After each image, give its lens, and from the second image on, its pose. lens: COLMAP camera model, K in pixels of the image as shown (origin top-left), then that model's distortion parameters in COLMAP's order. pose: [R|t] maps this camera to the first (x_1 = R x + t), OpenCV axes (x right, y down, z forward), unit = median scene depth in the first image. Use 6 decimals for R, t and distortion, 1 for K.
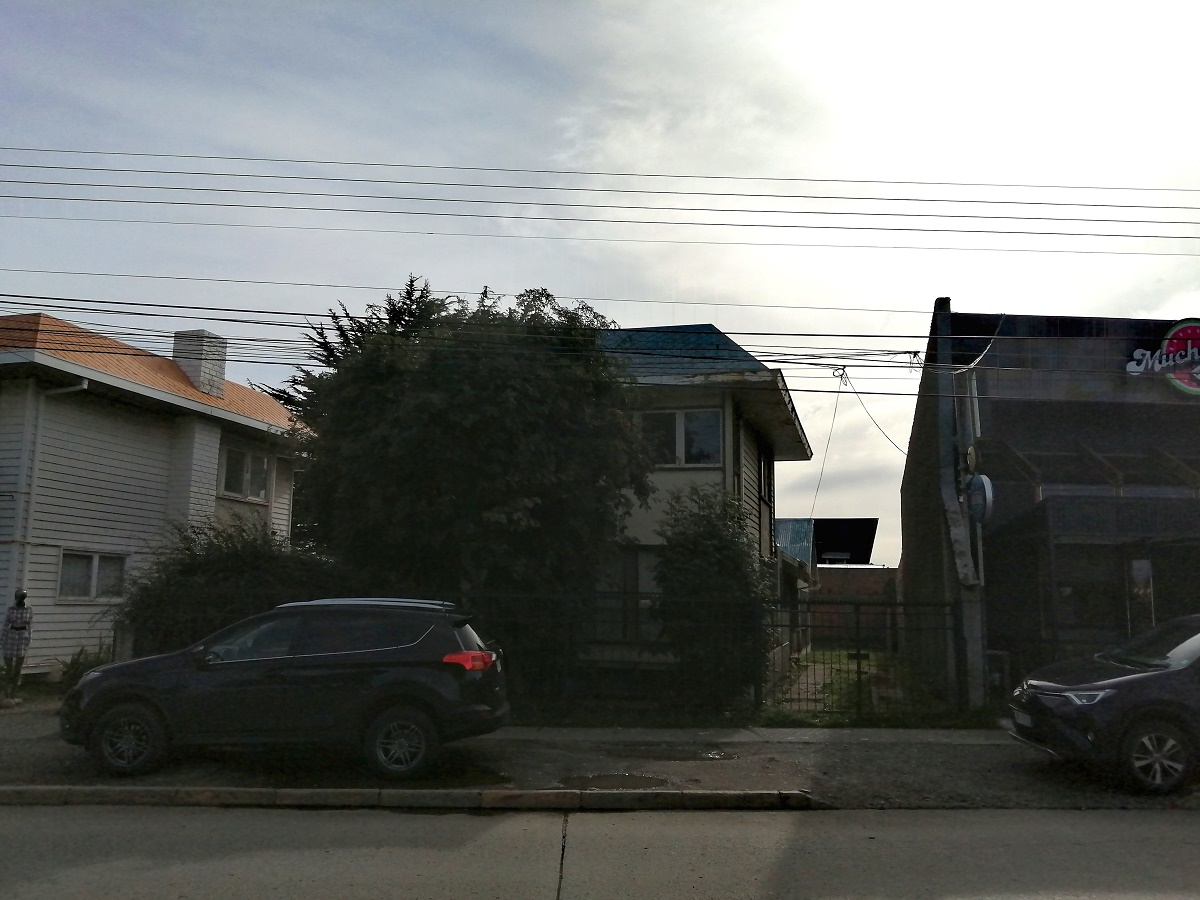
lens RADIAL K [[957.7, 0, 607.3], [0, 957.7, 453.9], [0, 0, 1]] dist [0.012689, -0.021286]
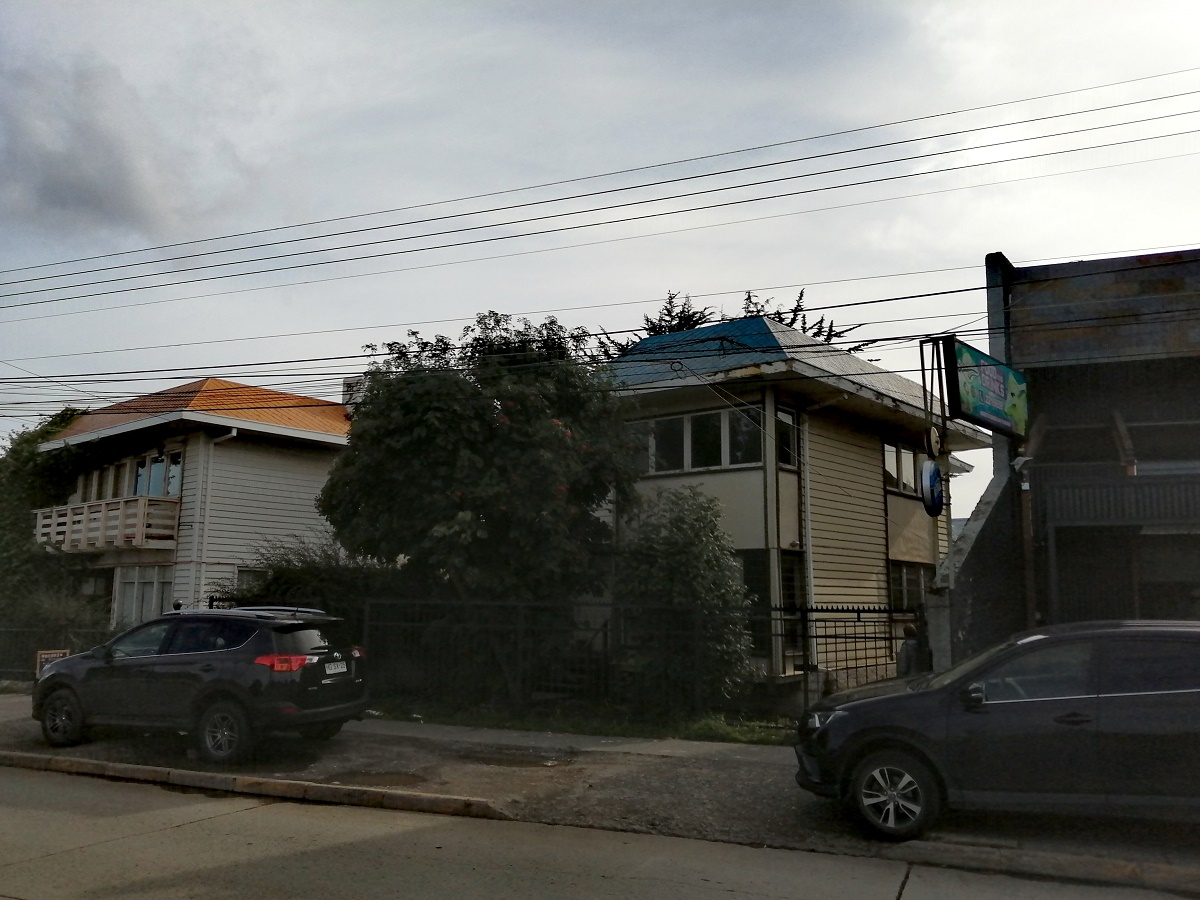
lens RADIAL K [[957.7, 0, 611.0], [0, 957.7, 446.8], [0, 0, 1]] dist [0.012689, -0.021286]
pose [[0.907389, -0.071512, -0.414163, 0.414450], [0.065951, 0.997437, -0.027732, 0.012439], [0.415085, -0.002150, 0.909780, 0.082008]]
